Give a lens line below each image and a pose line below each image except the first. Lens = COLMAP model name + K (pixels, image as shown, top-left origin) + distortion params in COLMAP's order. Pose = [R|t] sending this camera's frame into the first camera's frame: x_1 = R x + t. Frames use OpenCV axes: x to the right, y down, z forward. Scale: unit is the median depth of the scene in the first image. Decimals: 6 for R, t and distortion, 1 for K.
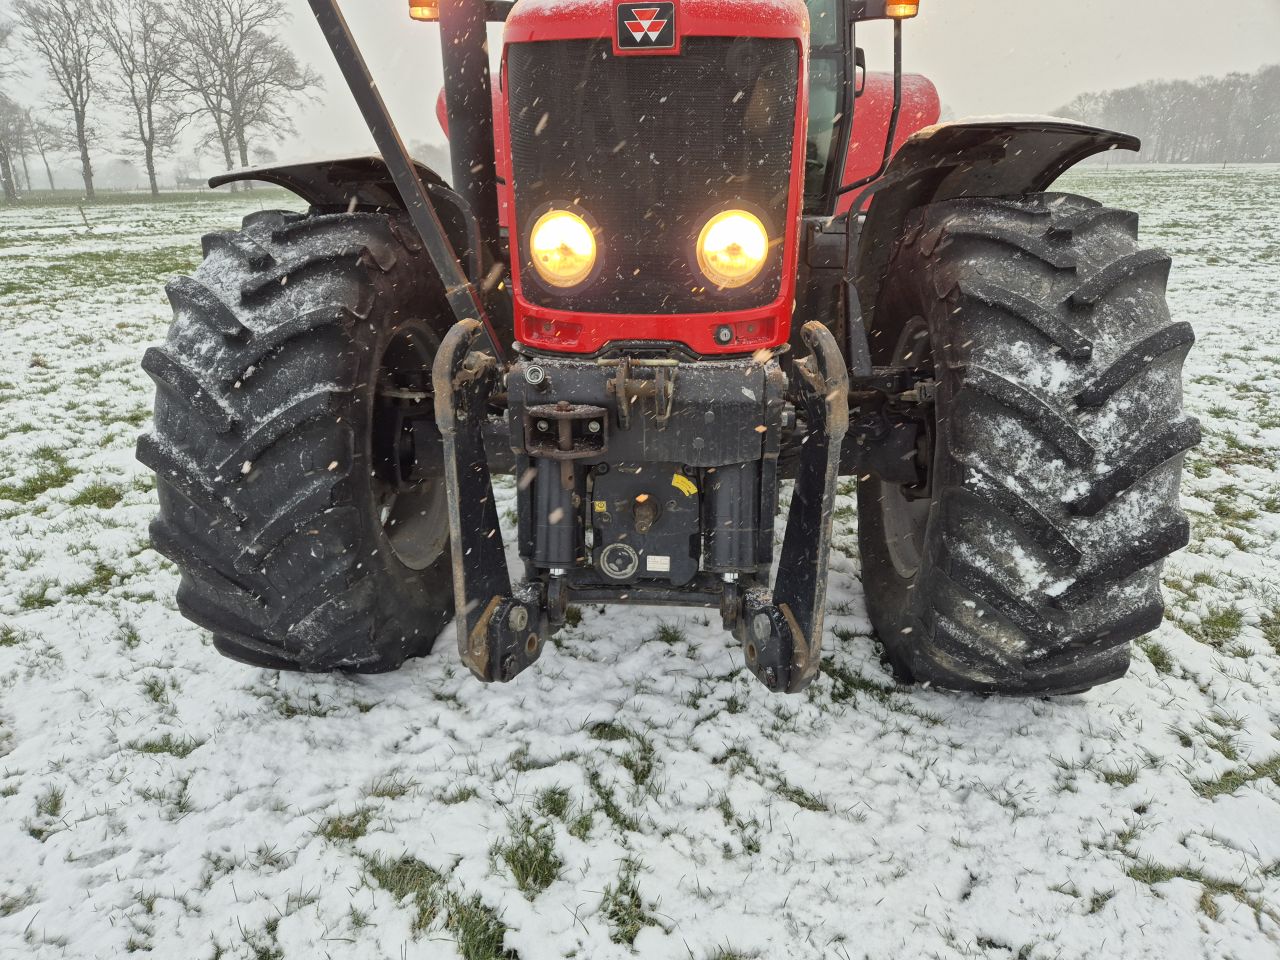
lens RADIAL K [[854.6, 0, 640.0], [0, 854.6, 480.0], [0, 0, 1]] dist [0.098659, -0.081563]
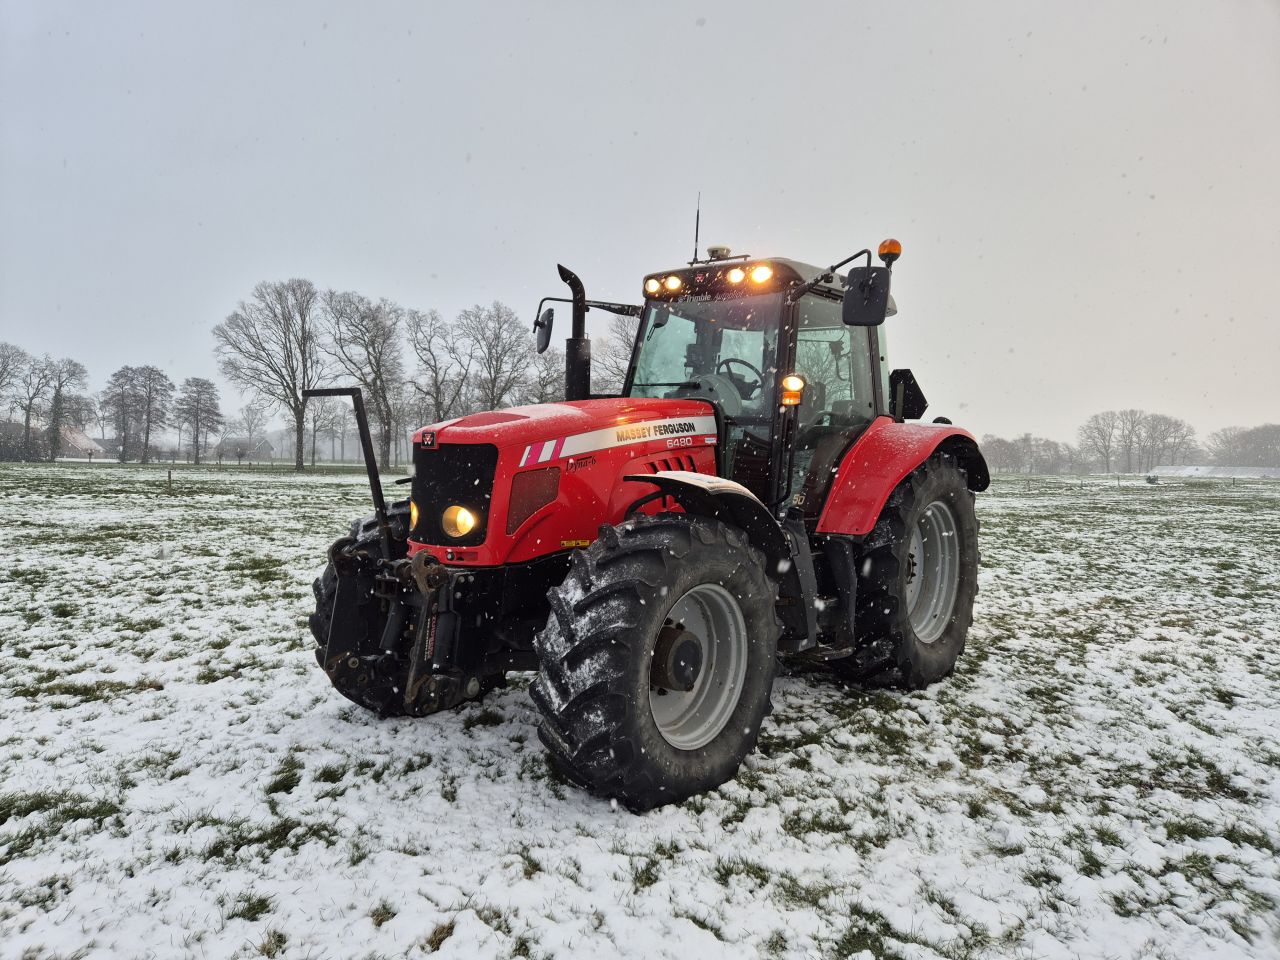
lens RADIAL K [[854.6, 0, 640.0], [0, 854.6, 480.0], [0, 0, 1]] dist [0.098659, -0.081563]
pose [[0.810246, 0.052026, -0.583776, 1.694302], [-0.231997, 0.943165, -0.237943, 0.062848], [0.538218, 0.328227, 0.776266, -0.542792]]
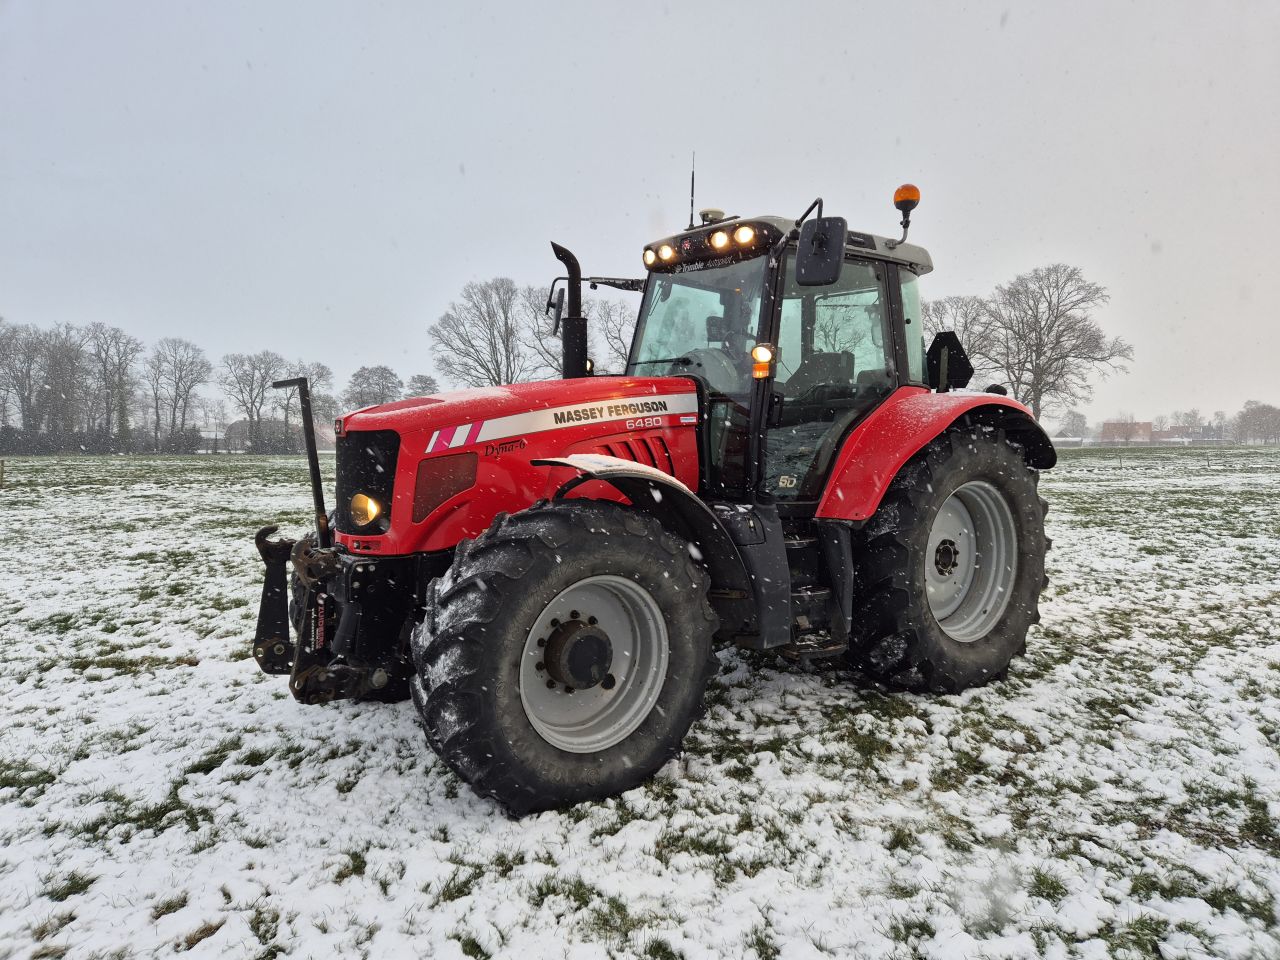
lens RADIAL K [[855.0, 0, 649.9], [0, 855.0, 477.2], [0, 0, 1]] dist [0.097886, -0.079720]
pose [[0.661717, 0.051458, -0.747986, 2.125064], [-0.261519, 0.950826, -0.165944, -0.150303], [0.702666, 0.305421, 0.642635, 0.011963]]
